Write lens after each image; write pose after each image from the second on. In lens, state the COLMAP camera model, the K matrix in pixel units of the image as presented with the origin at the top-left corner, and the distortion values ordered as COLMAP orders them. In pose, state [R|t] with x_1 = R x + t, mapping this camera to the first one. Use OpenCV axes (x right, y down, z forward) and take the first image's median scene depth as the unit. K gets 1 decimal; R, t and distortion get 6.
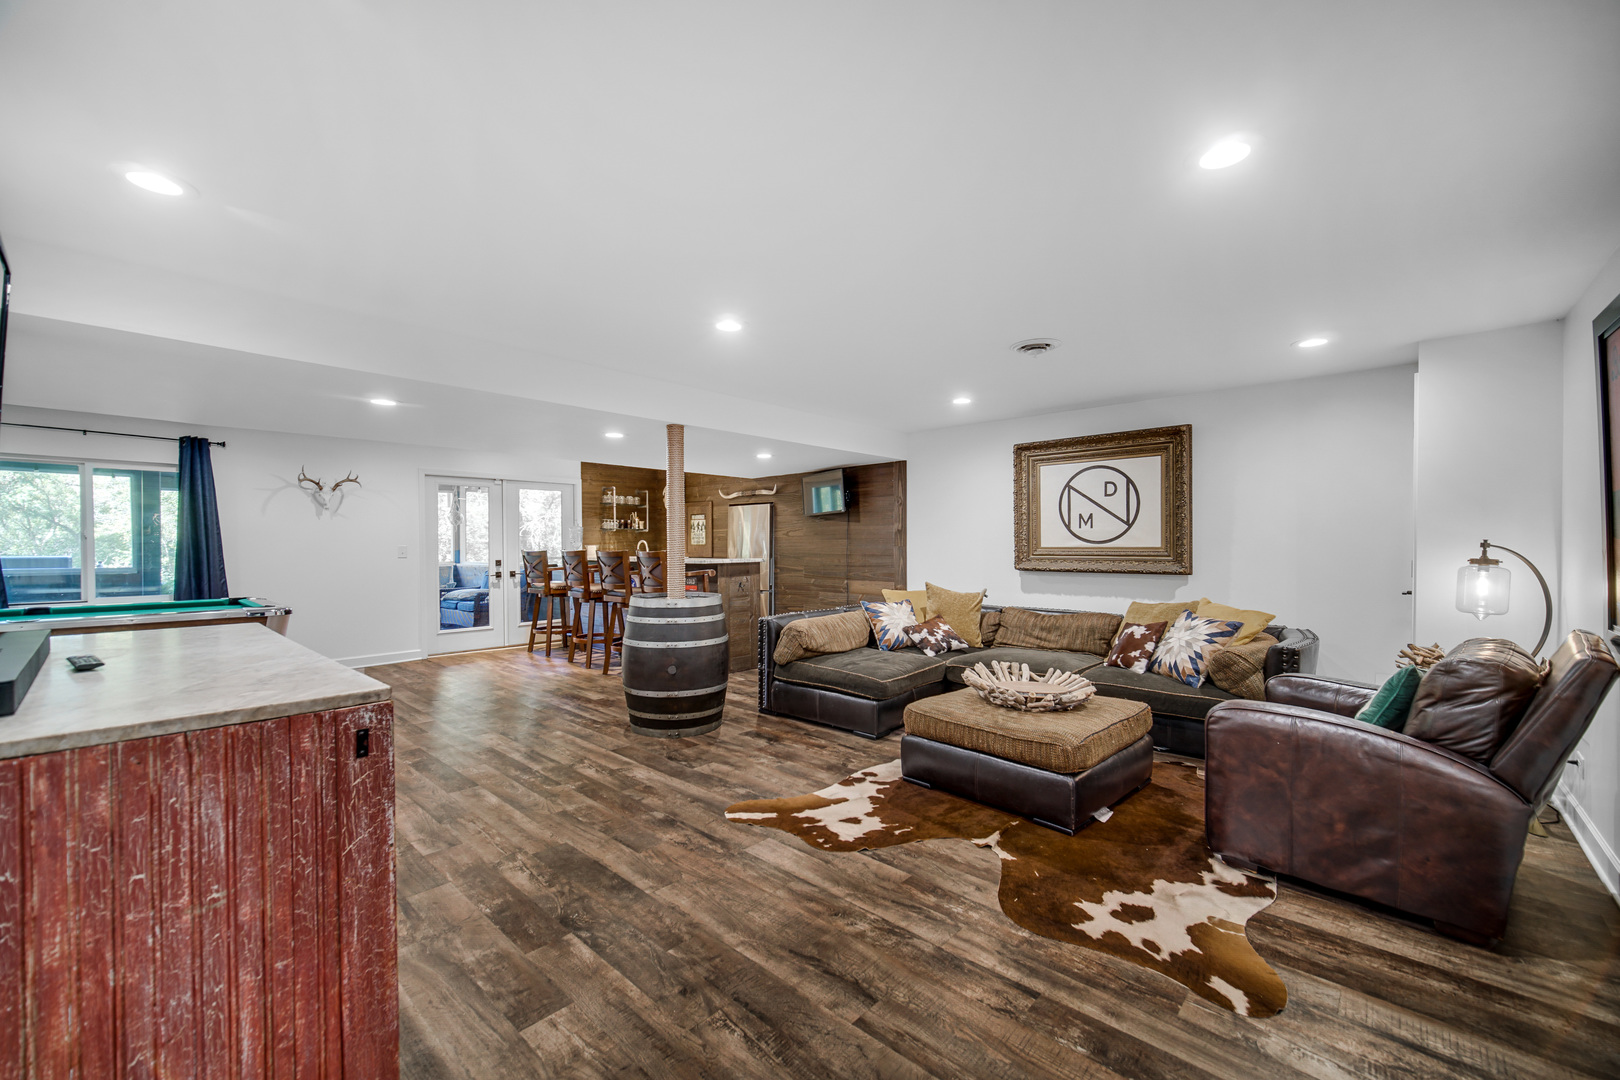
lens RADIAL K [[652.3, 0, 811.7], [0, 652.3, 546.7], [0, 0, 1]] dist [0.001140, -0.000031]
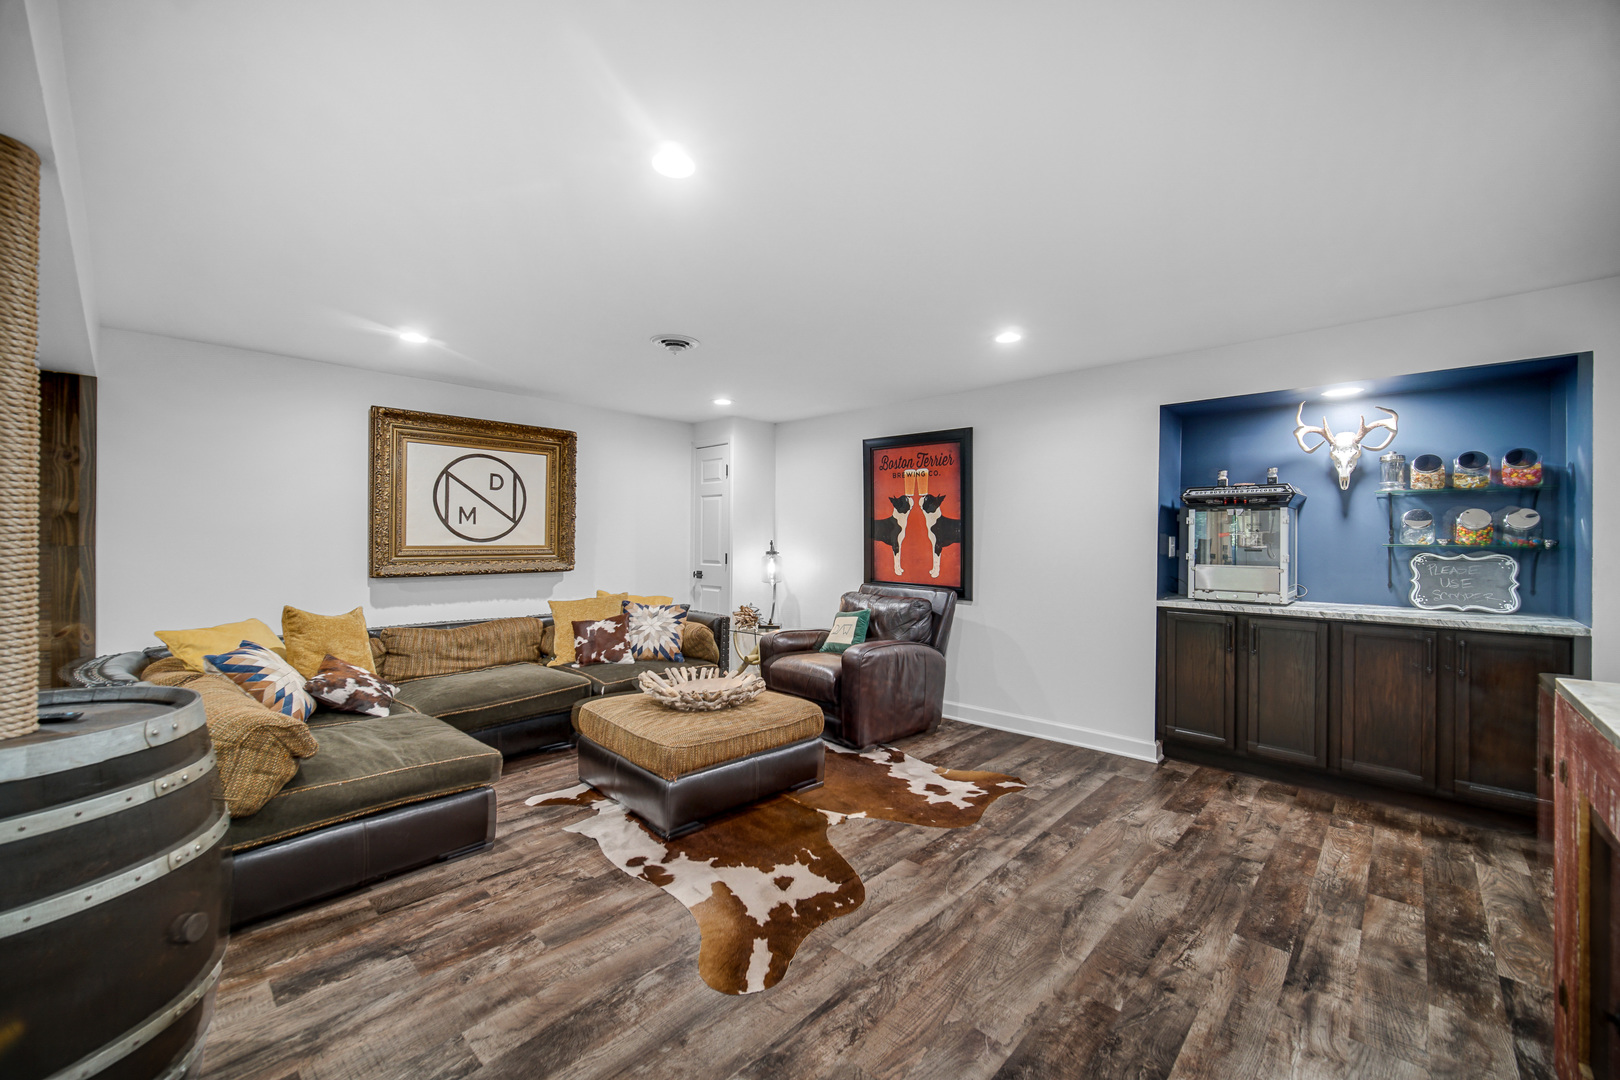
lens RADIAL K [[634.1, 0, 806.6], [0, 634.1, 534.6], [0, 0, 1]] dist [-0.000247, -0.000099]
pose [[0.020907, 0.009414, 0.999737, -0.724188], [0.000500, 0.999955, -0.009426, -0.010614], [-0.999781, 0.000697, 0.020902, 0.931887]]
